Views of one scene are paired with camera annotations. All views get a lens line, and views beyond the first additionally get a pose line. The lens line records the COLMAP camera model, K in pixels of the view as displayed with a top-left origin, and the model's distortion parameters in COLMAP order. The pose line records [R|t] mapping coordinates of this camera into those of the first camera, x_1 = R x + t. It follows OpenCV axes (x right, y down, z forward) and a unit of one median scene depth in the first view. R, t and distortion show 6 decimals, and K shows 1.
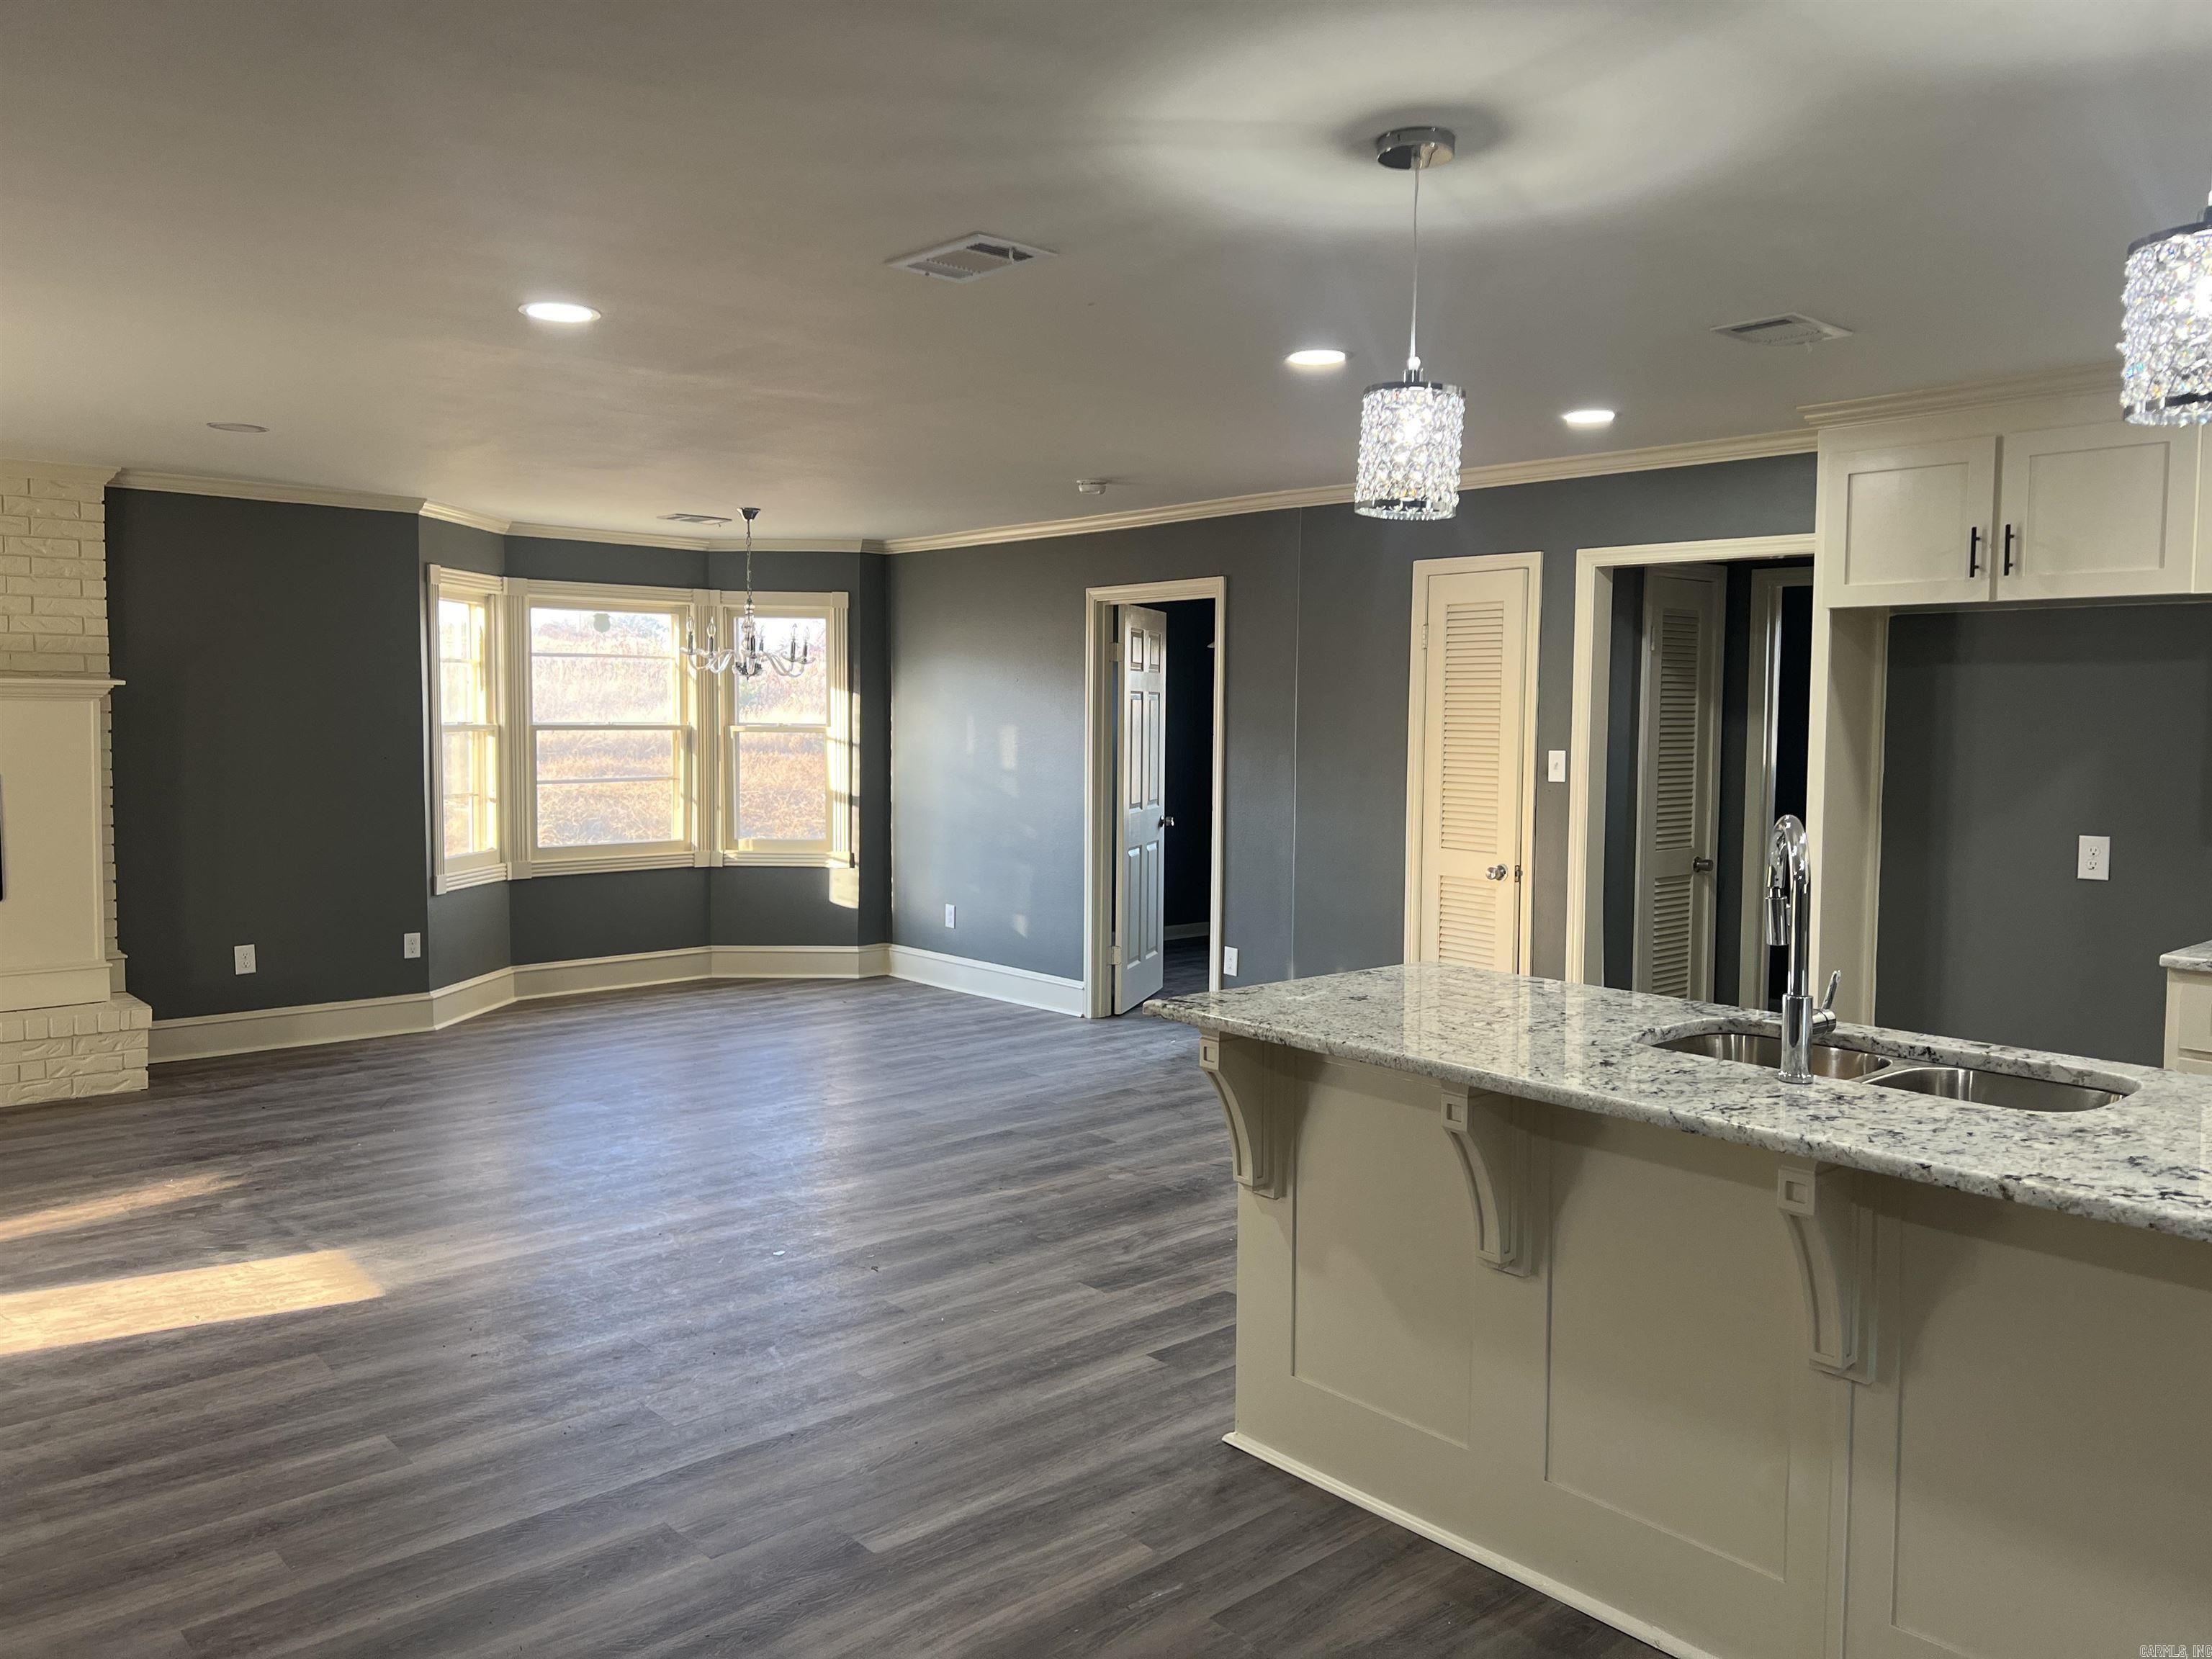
lens RADIAL K [[1635.7, 0, 1107.5], [0, 1635.7, 821.4], [0, 0, 1]] dist [0.106637, -0.144003]
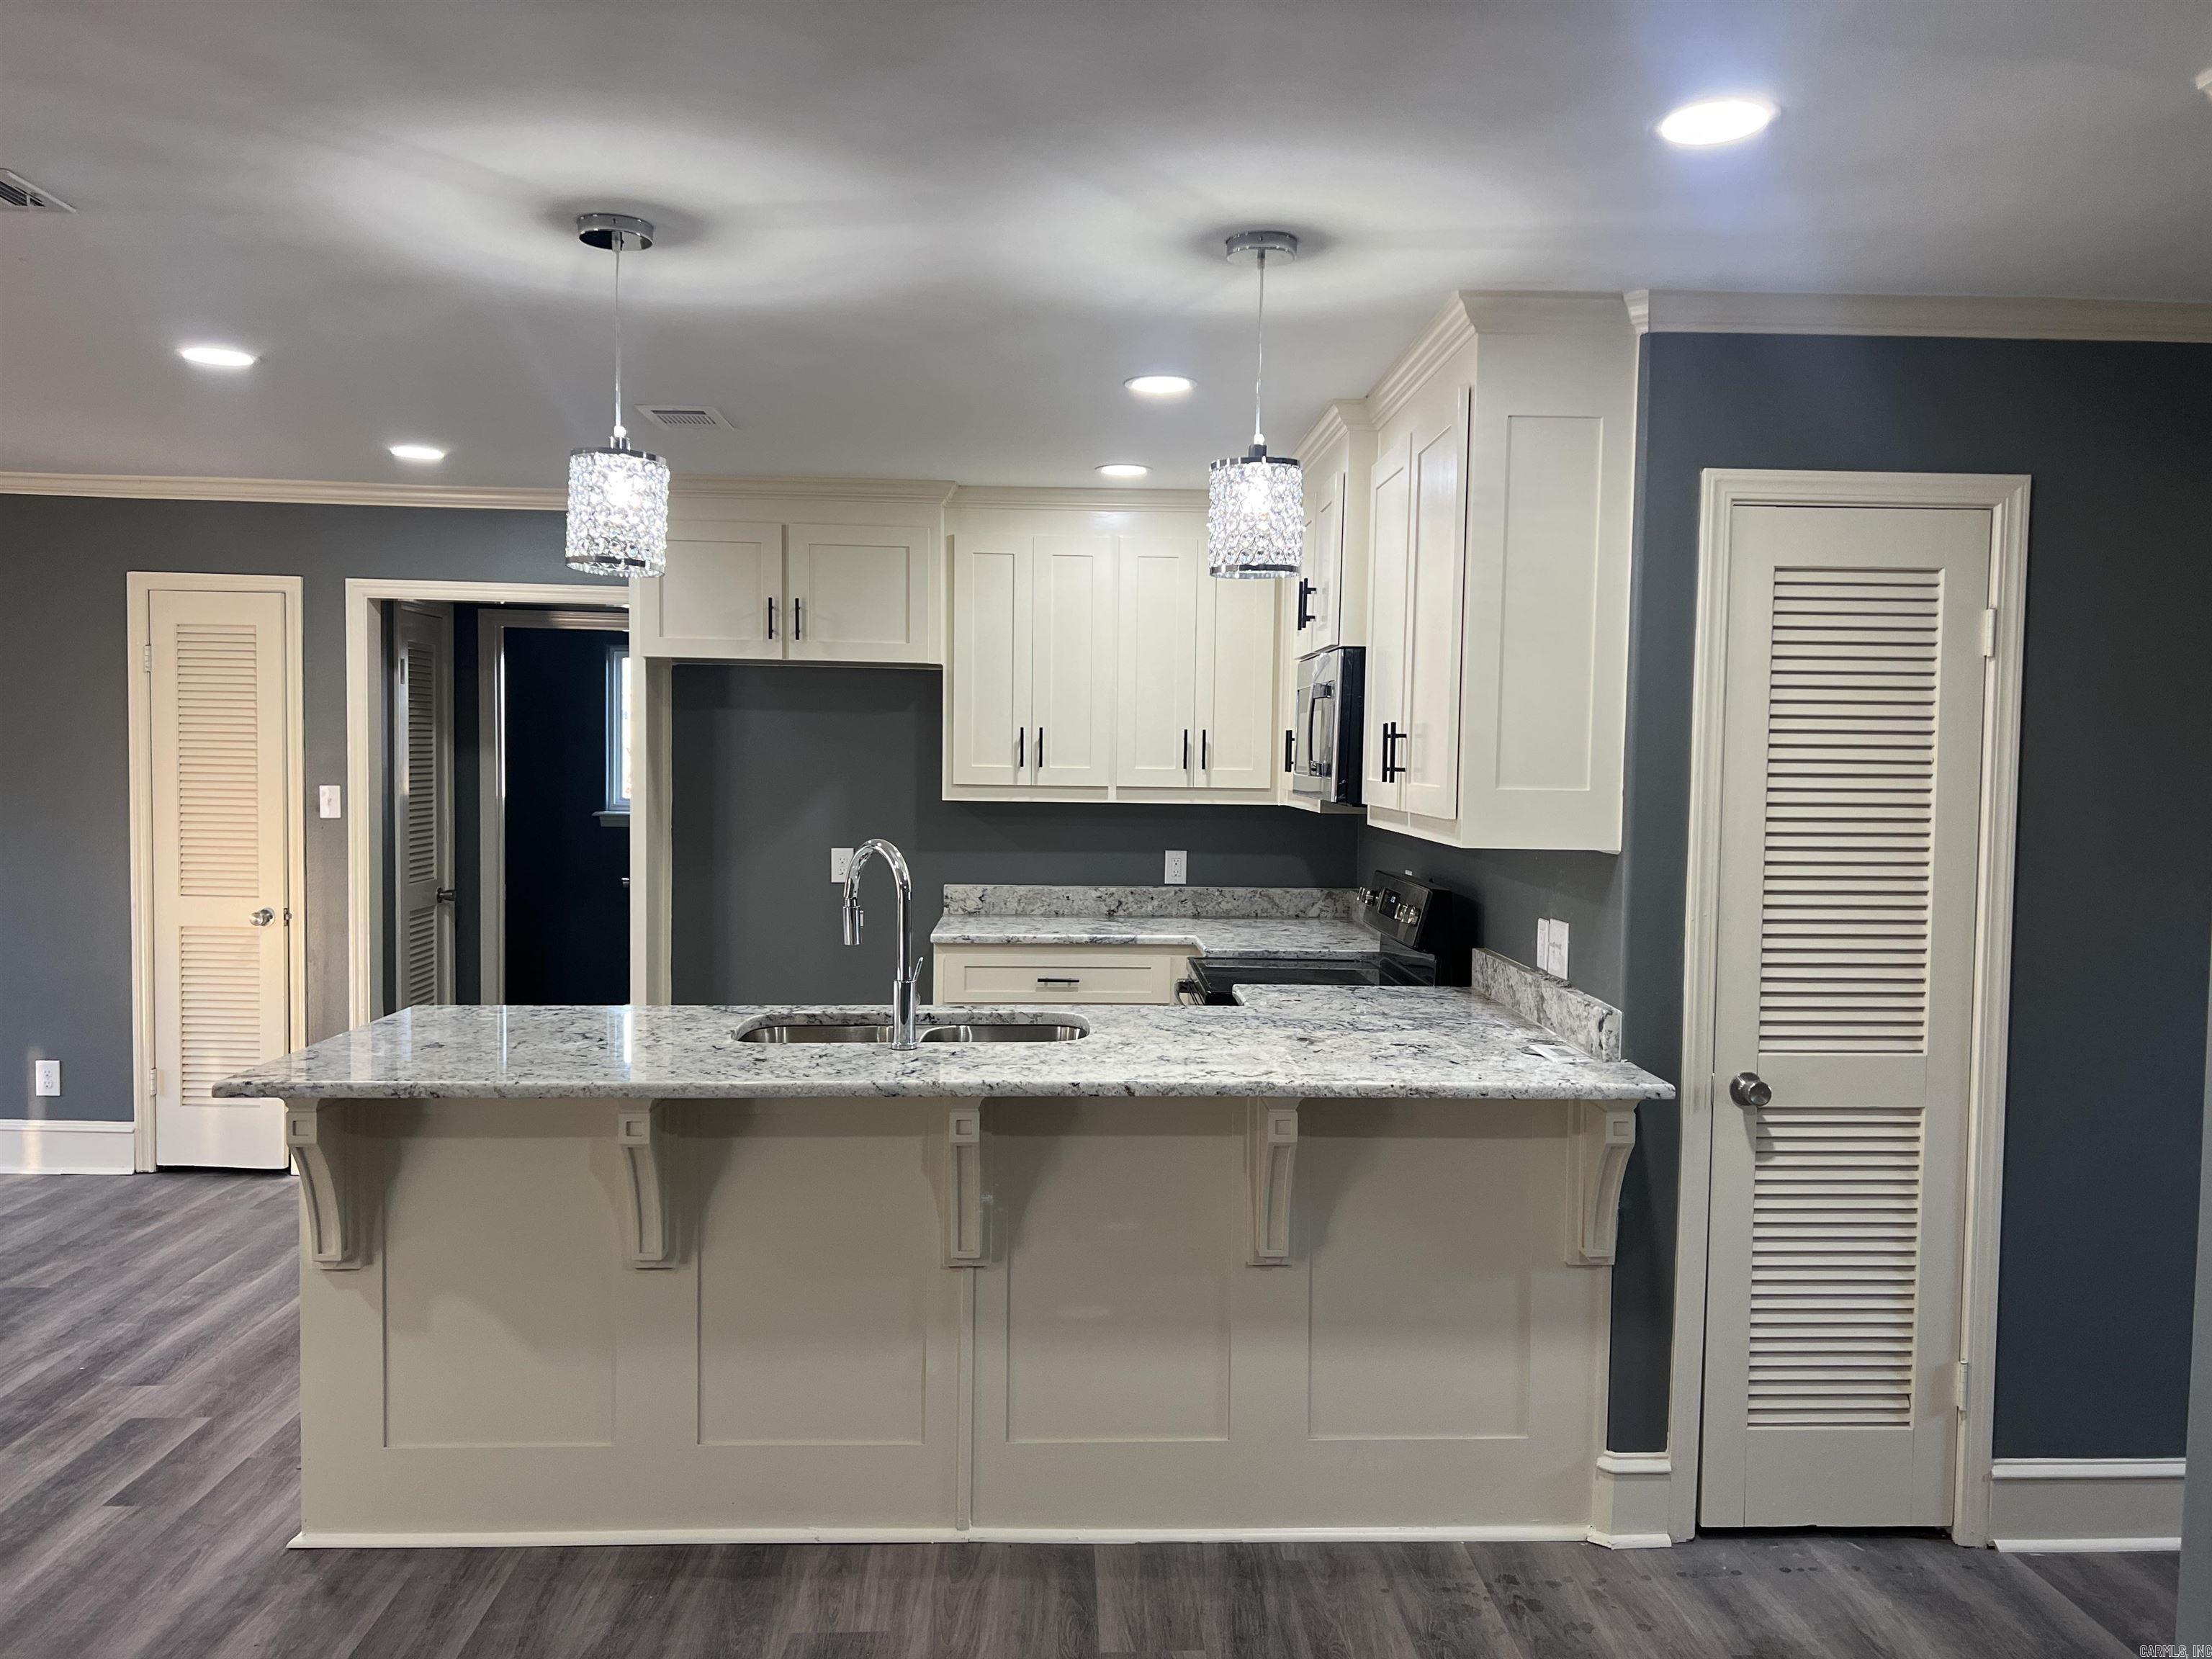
lens RADIAL K [[1666.7, 0, 1102.8], [0, 1666.7, 830.6], [0, 0, 1]] dist [0.049040, -0.075733]
pose [[0.636759, -0.036318, 0.770207, -0.217521], [0.044658, 0.998950, 0.010184, -0.007059], [-0.769769, 0.027911, 0.637712, 0.032998]]
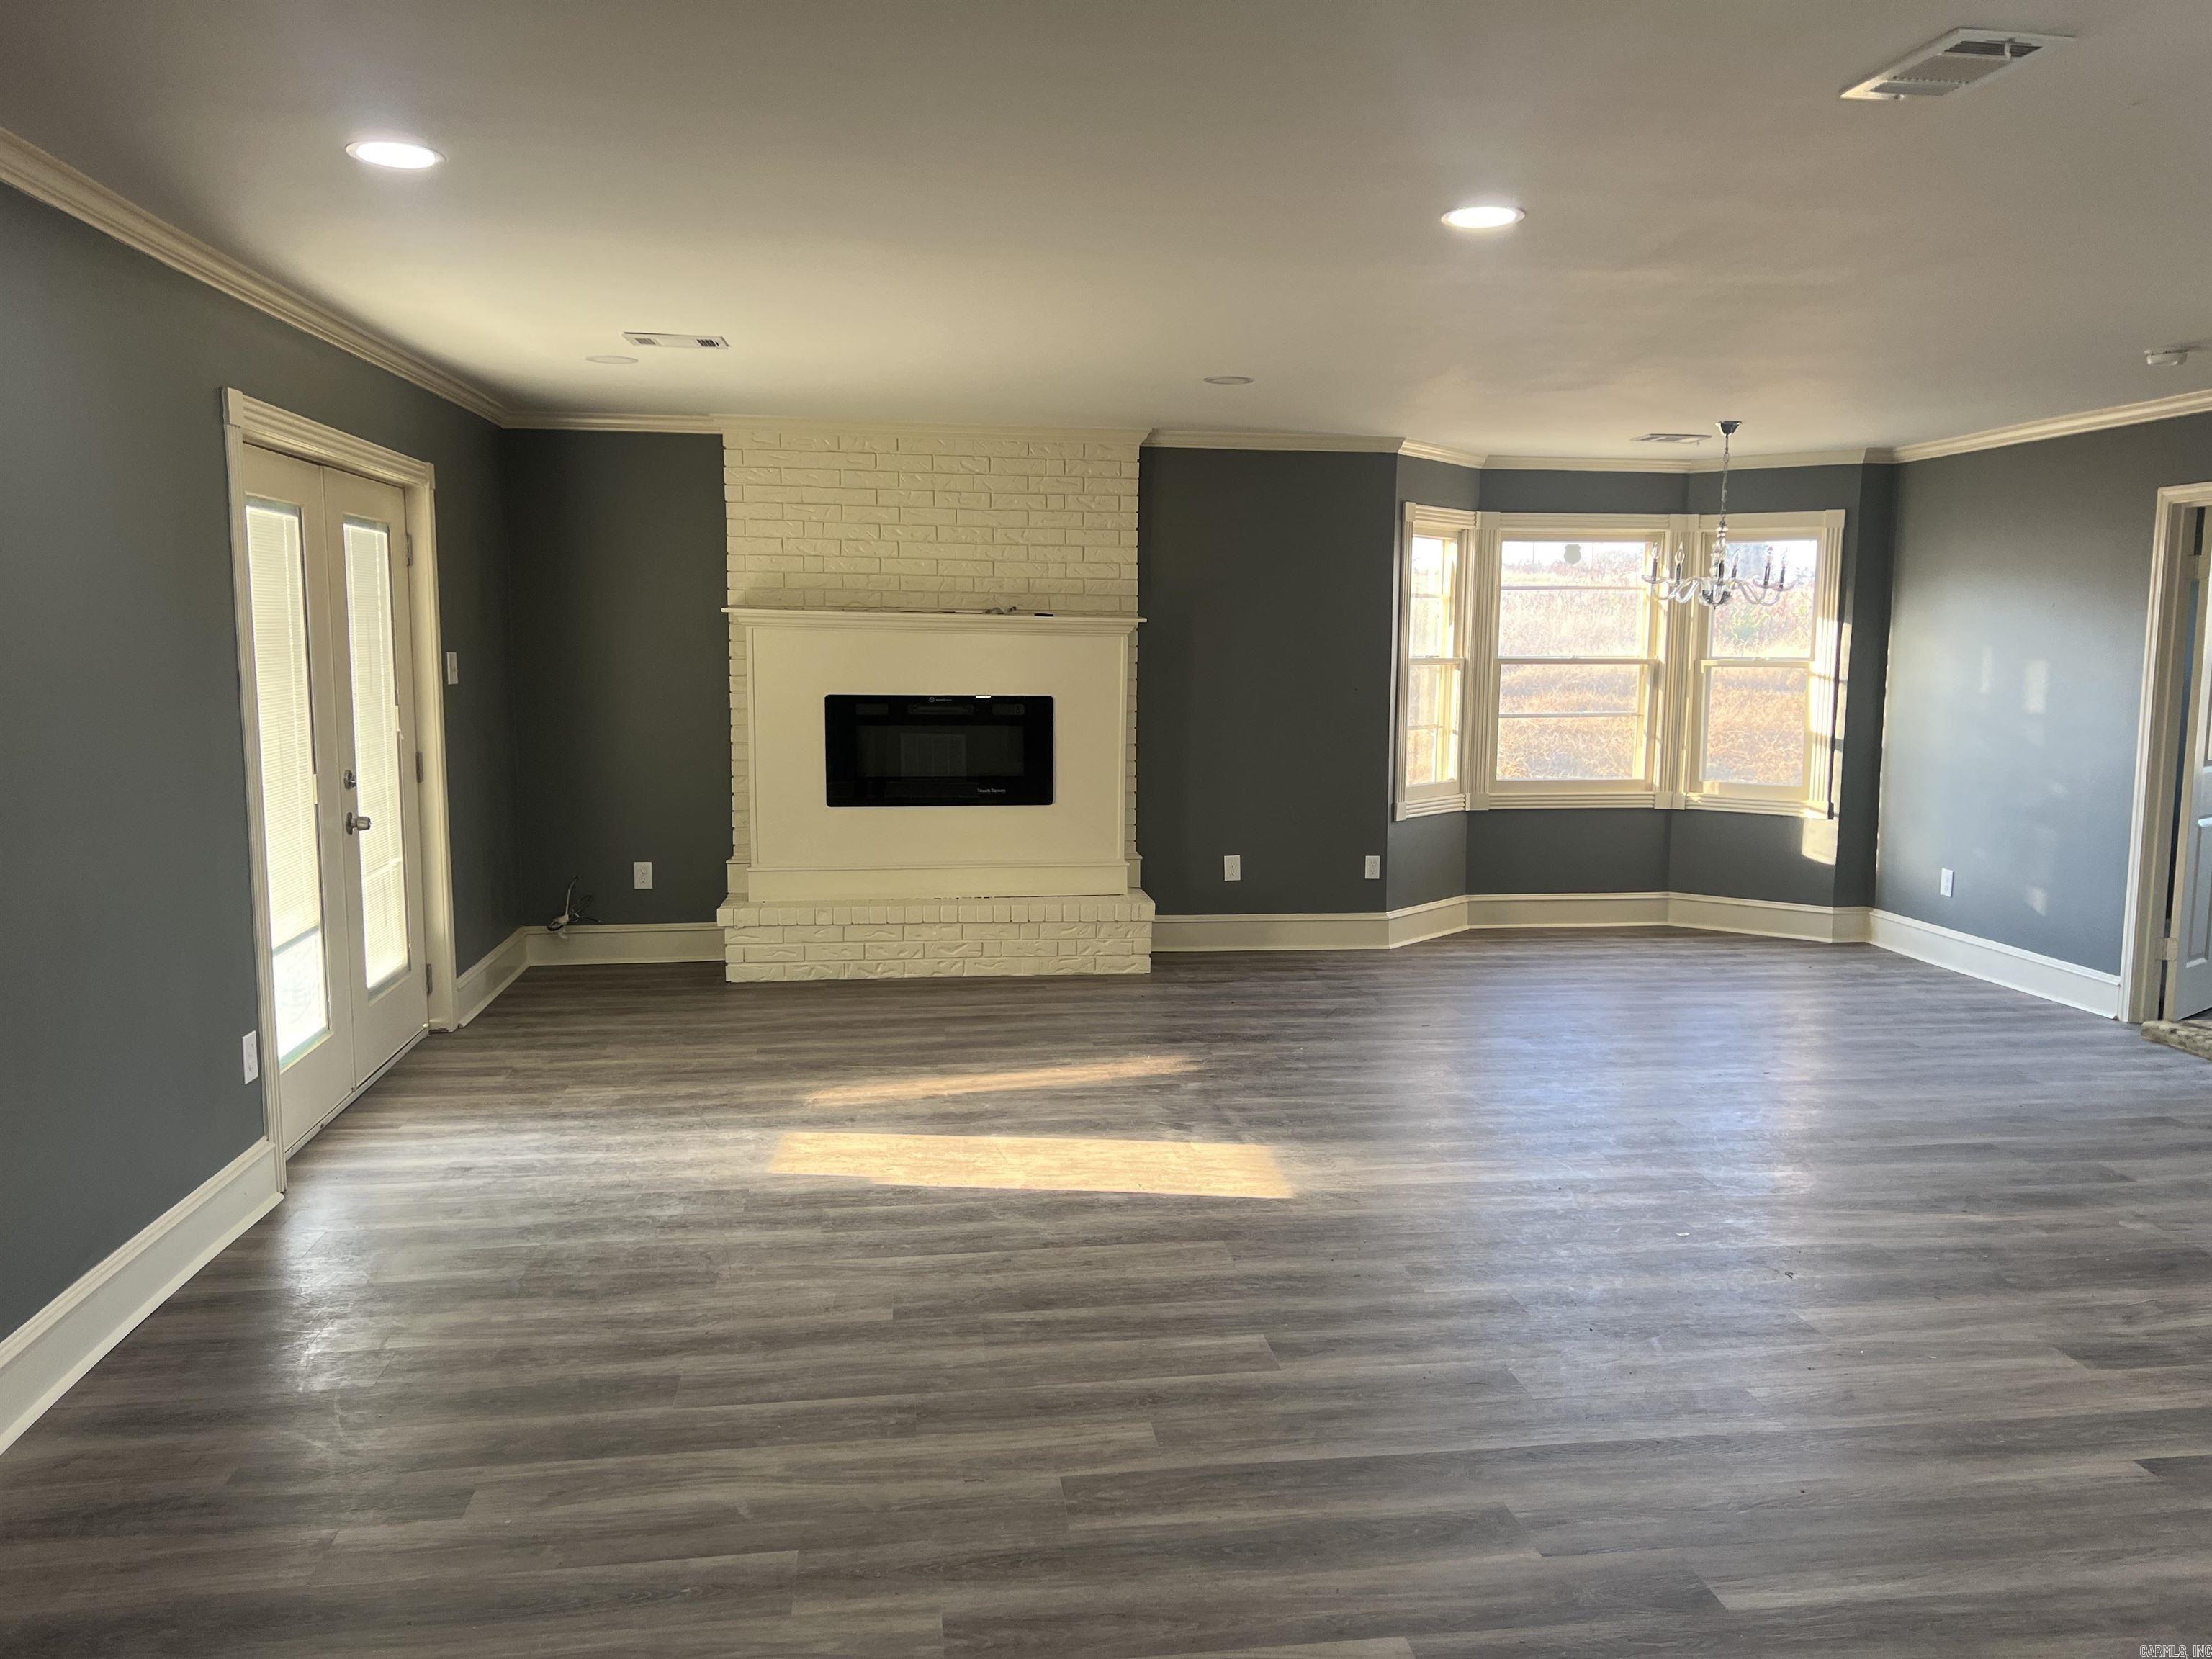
lens RADIAL K [[1632.5, 0, 1144.1], [0, 1632.5, 826.9], [0, 0, 1]] dist [0.074984, -0.087784]
pose [[0.840459, 0.064249, -0.538053, 0.023981], [-0.041592, 0.997666, 0.054162, -0.001530], [0.540277, -0.023142, 0.841169, 0.062776]]
